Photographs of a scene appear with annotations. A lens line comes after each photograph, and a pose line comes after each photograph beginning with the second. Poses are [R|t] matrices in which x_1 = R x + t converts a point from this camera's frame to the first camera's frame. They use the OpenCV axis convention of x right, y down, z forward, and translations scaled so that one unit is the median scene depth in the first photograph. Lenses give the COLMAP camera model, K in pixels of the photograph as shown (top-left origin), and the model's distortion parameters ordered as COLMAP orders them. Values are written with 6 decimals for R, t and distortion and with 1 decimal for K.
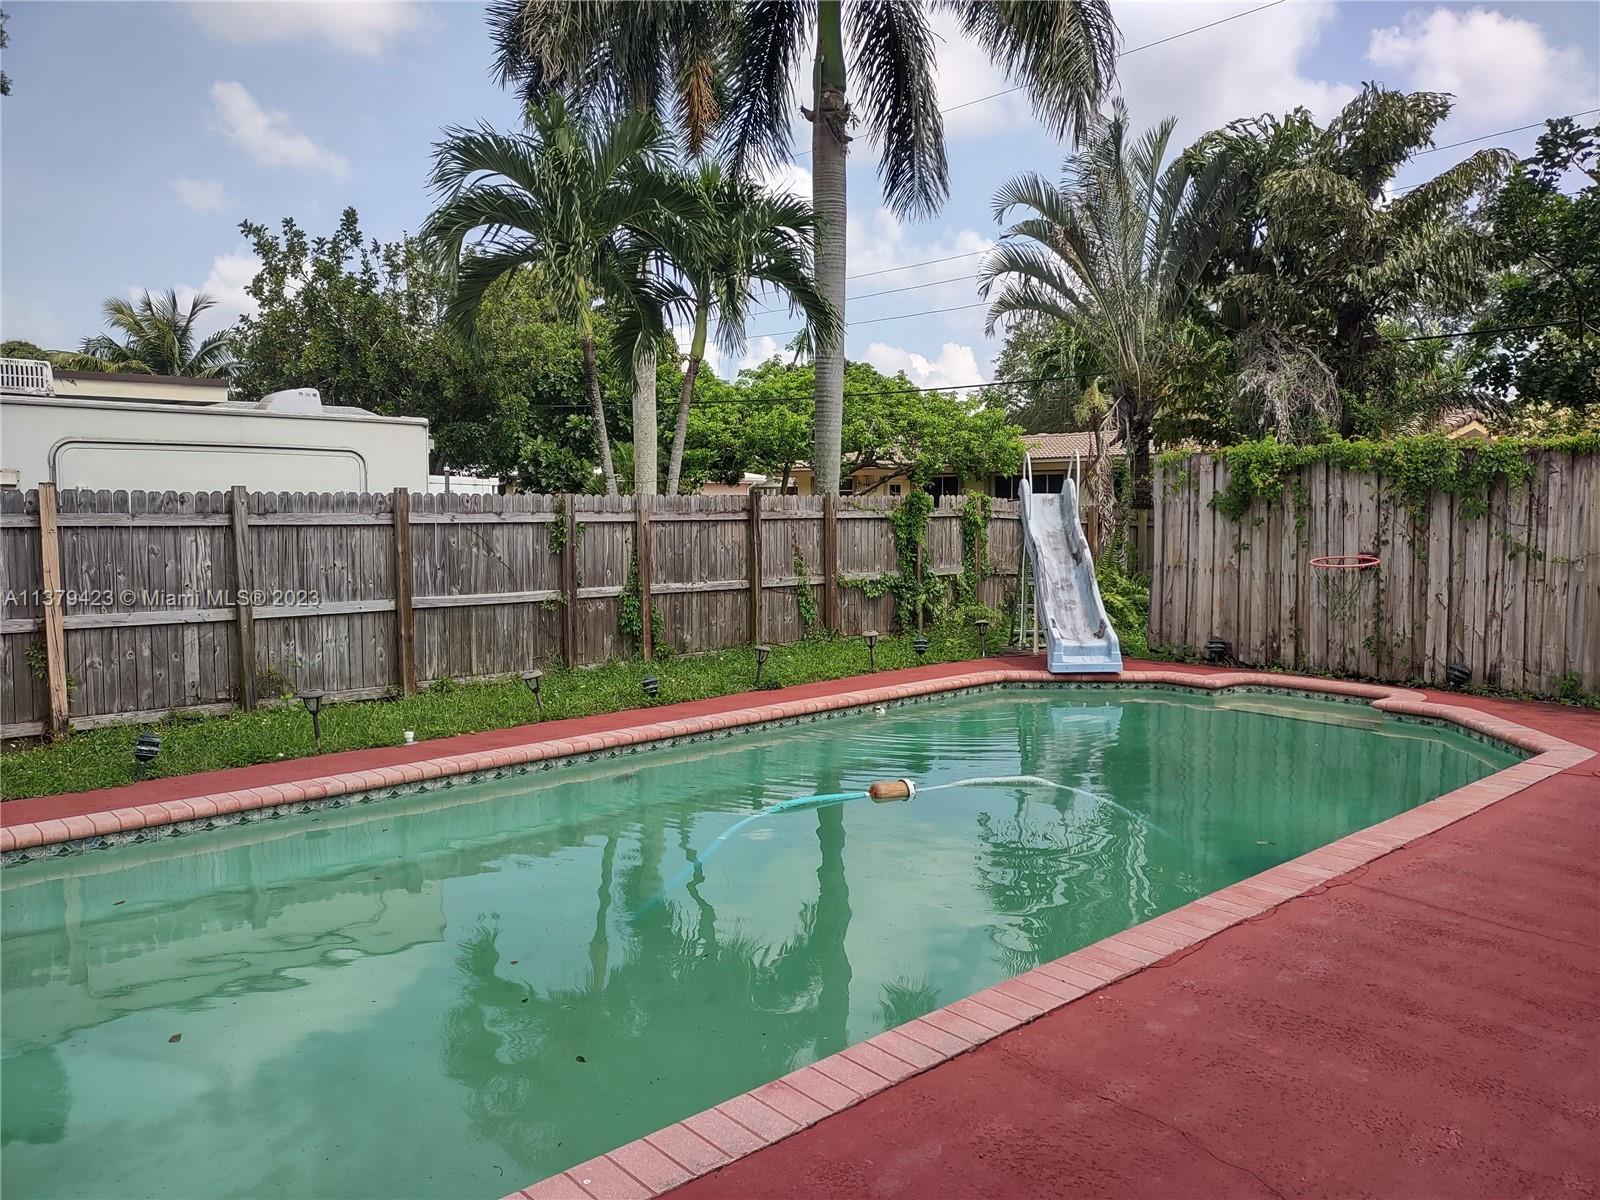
lens RADIAL K [[1181.8, 0, 797.8], [0, 1181.8, 603.7], [0, 0, 1]] dist [0.068427, -0.092358]
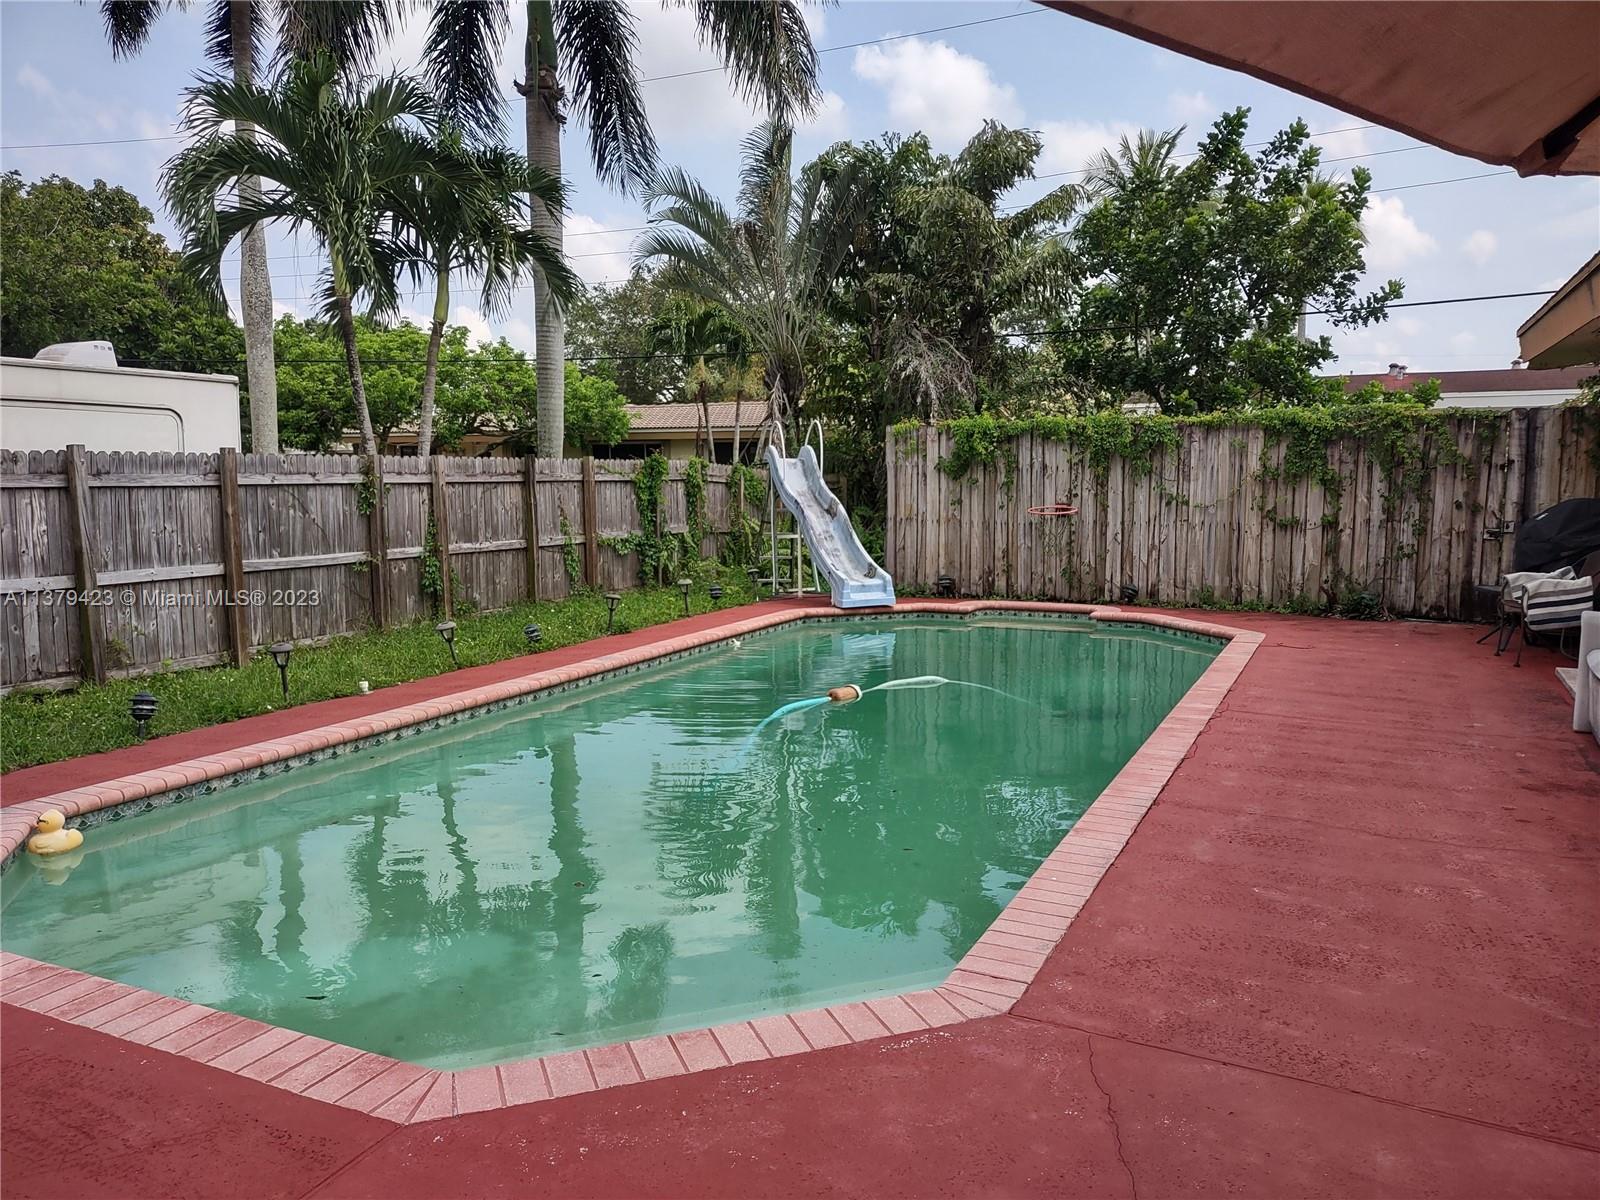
lens RADIAL K [[1181.8, 0, 805.9], [0, 1181.8, 605.3], [0, 0, 1]] dist [0.068427, -0.092358]
pose [[0.920891, -0.045463, 0.387159, -0.265812], [0.035357, 0.998823, 0.033190, 0.014303], [-0.388212, -0.016875, 0.921415, -0.078068]]
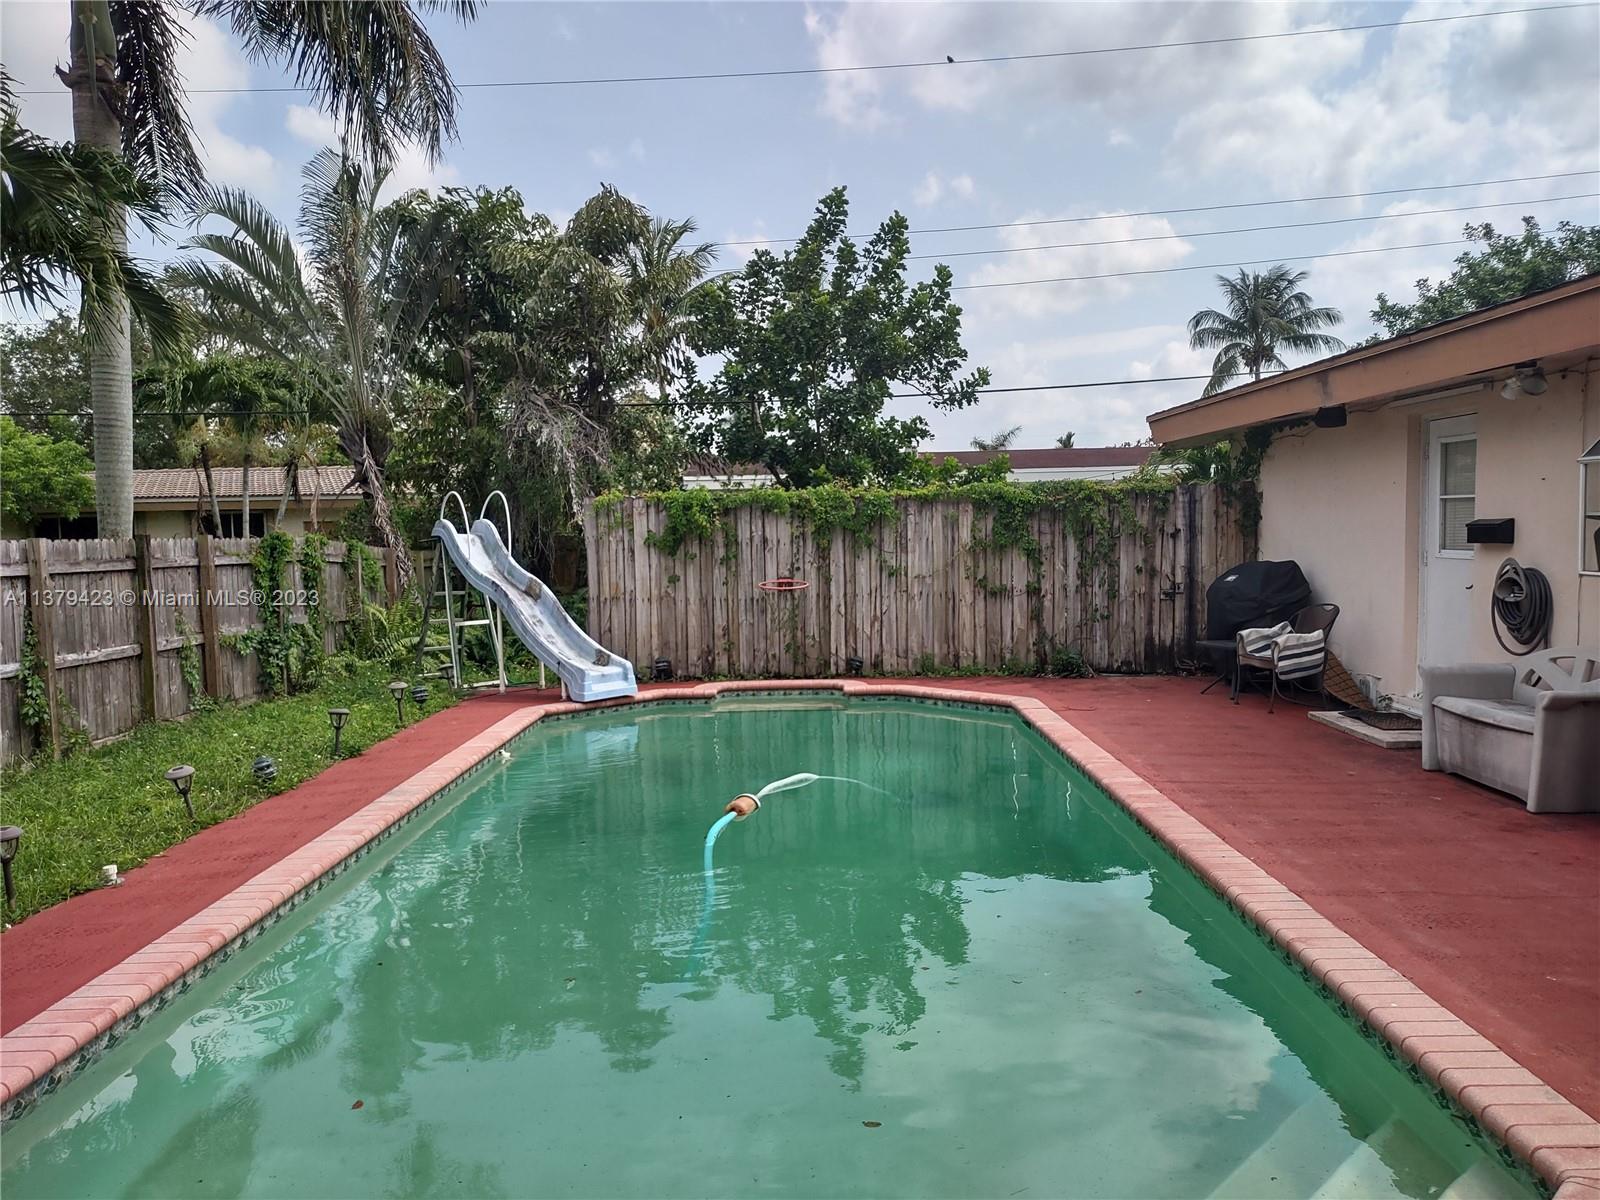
lens RADIAL K [[1181.8, 0, 809.0], [0, 1181.8, 616.7], [0, 0, 1]] dist [0.068427, -0.092358]
pose [[0.663545, -0.063250, 0.745458, -0.413958], [0.082098, 0.996558, 0.011478, -0.012491], [-0.743618, 0.053585, 0.666454, 0.135062]]
